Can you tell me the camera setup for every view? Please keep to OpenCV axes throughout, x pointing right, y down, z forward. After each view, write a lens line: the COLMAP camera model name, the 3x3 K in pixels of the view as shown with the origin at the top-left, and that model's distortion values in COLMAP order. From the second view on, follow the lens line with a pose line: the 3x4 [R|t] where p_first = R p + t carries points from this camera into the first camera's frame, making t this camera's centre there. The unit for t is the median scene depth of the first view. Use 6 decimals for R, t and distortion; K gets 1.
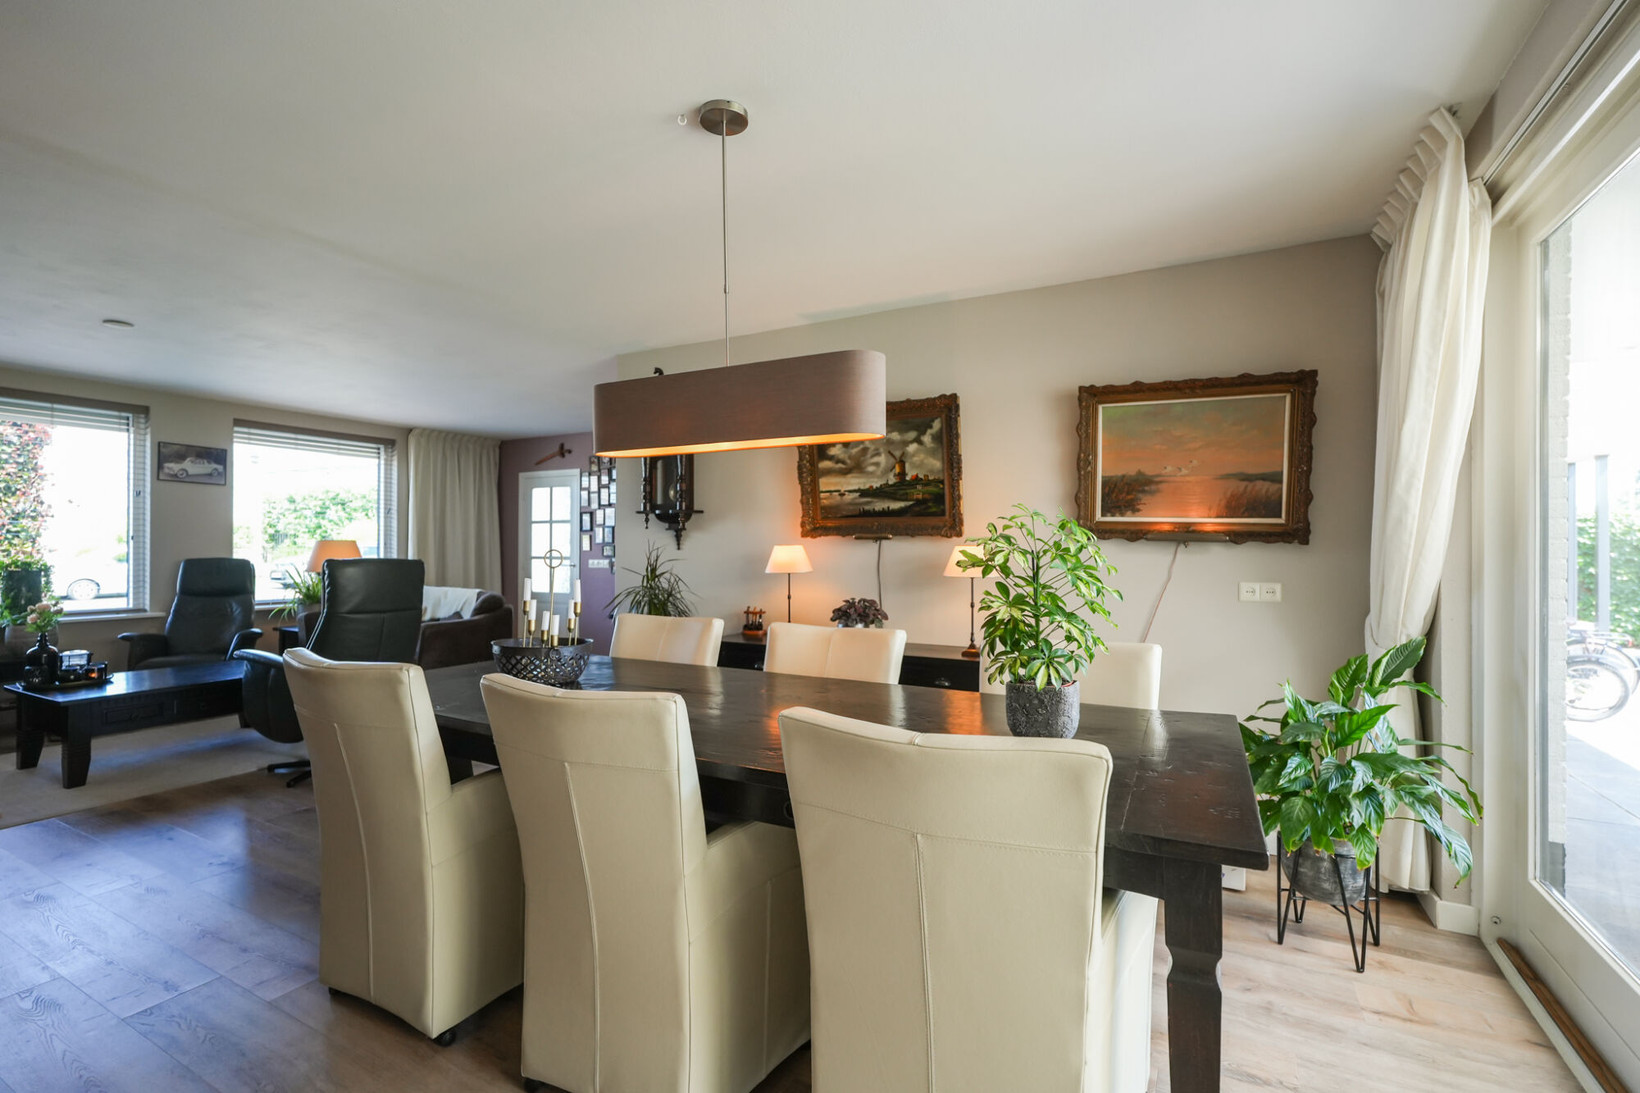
lens RADIAL K [[726.6, 0, 820.0], [0, 726.6, 546.5], [0, 0, 1]] dist [-0.017935, 0.006794]
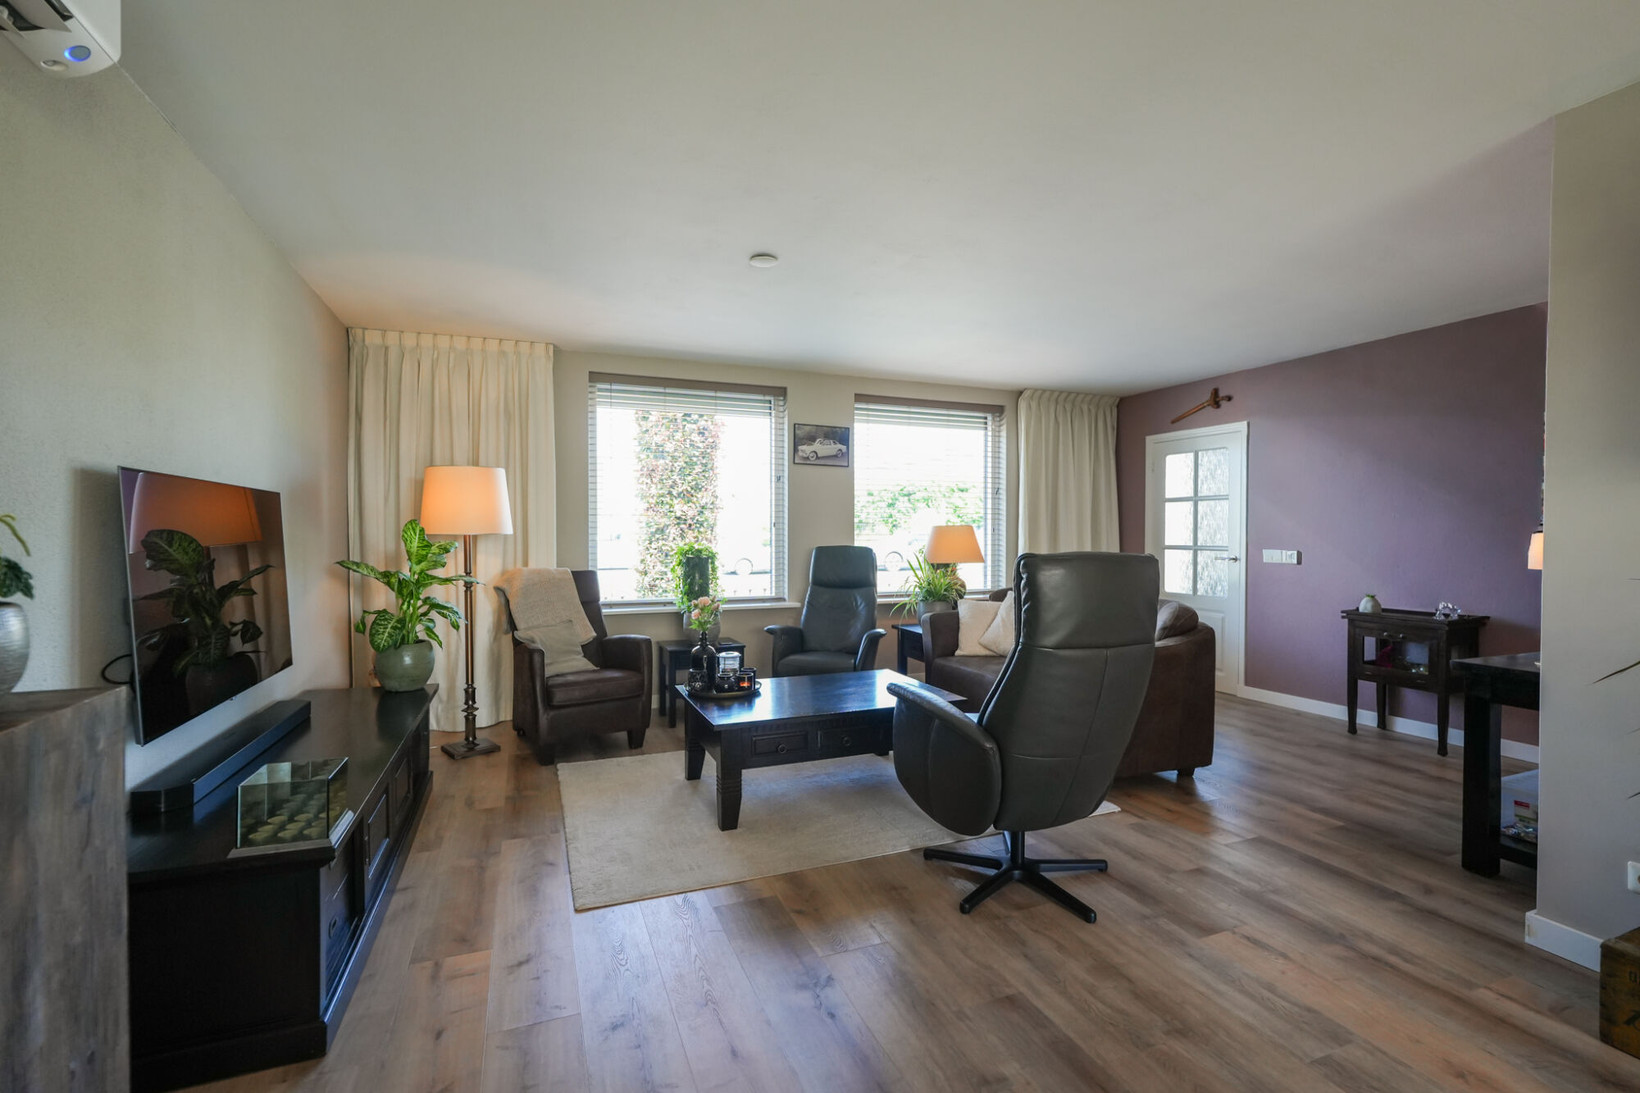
lens RADIAL K [[726.6, 0, 820.0], [0, 726.6, 546.5], [0, 0, 1]] dist [-0.017935, 0.006794]
pose [[0.768683, 0.009734, -0.639556, -0.264751], [0.001917, 0.999845, 0.017521, 0.000339], [0.639627, -0.014694, 0.768545, 0.268078]]
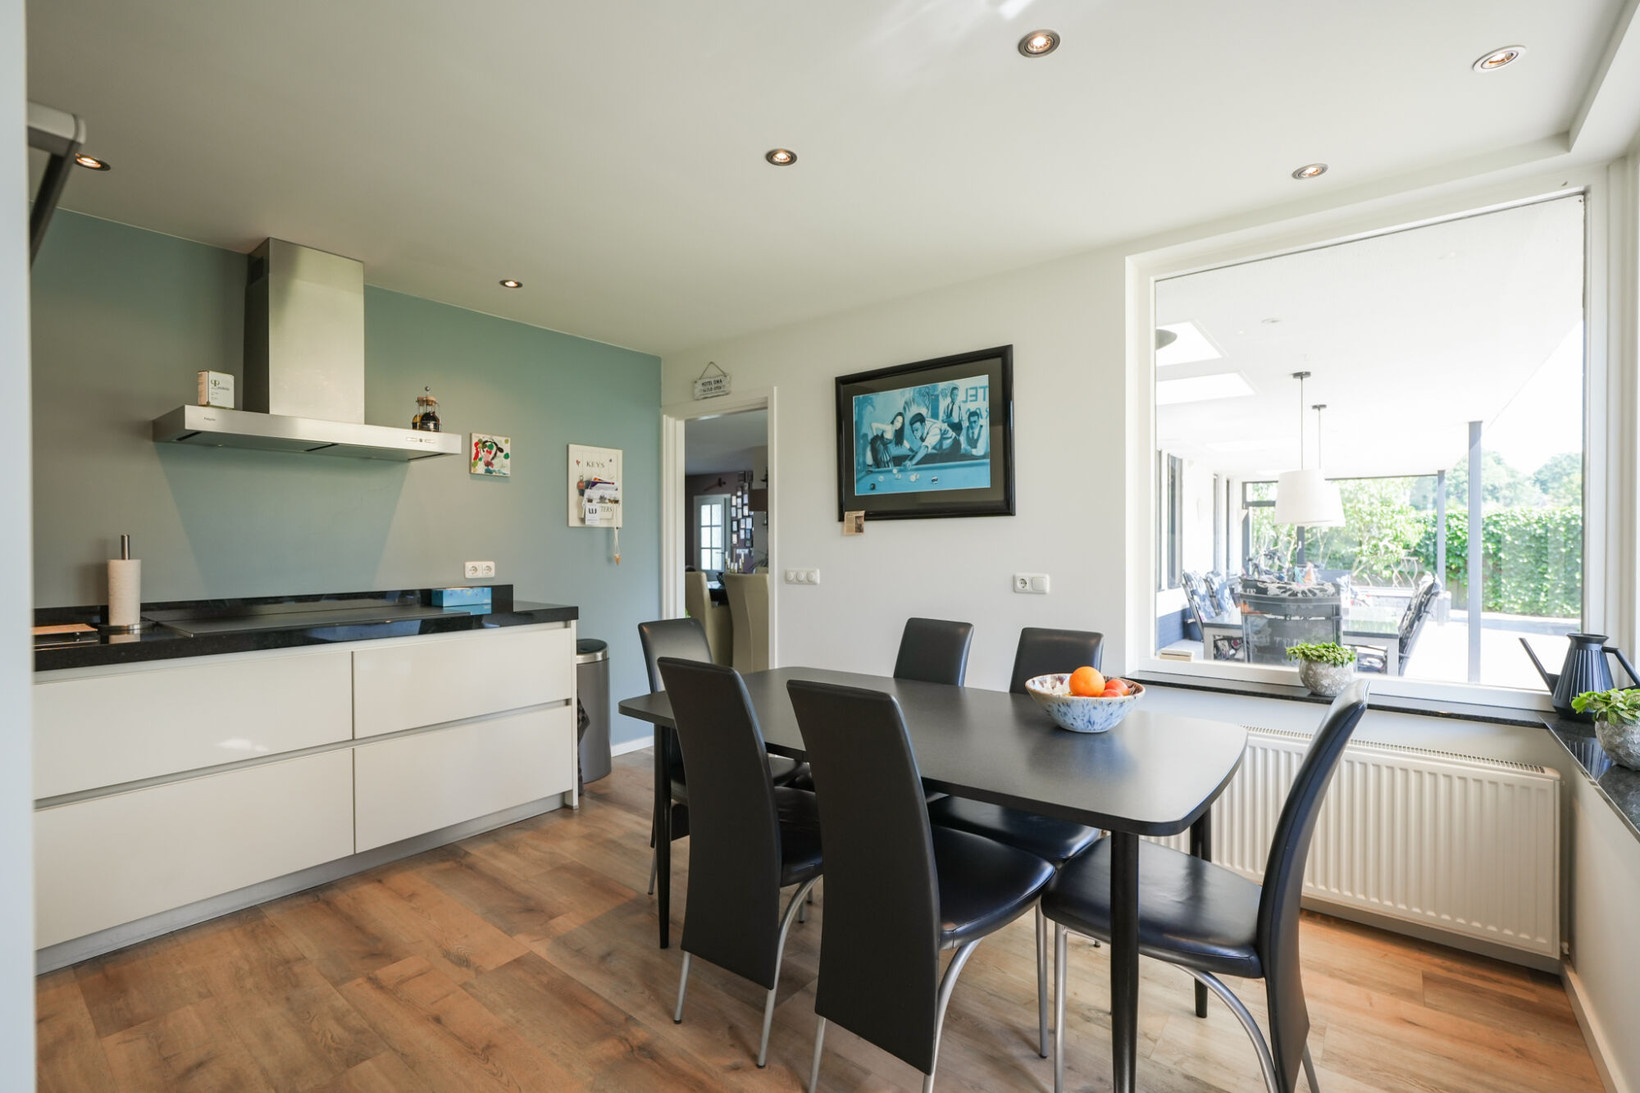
lens RADIAL K [[726.6, 0, 820.0], [0, 726.6, 546.5], [0, 0, 1]] dist [-0.017935, 0.006794]
pose [[0.983619, -0.005669, -0.180173, 0.210740], [0.007245, 0.999941, 0.008090, 0.000109], [0.180116, -0.009263, 0.983602, -0.750687]]
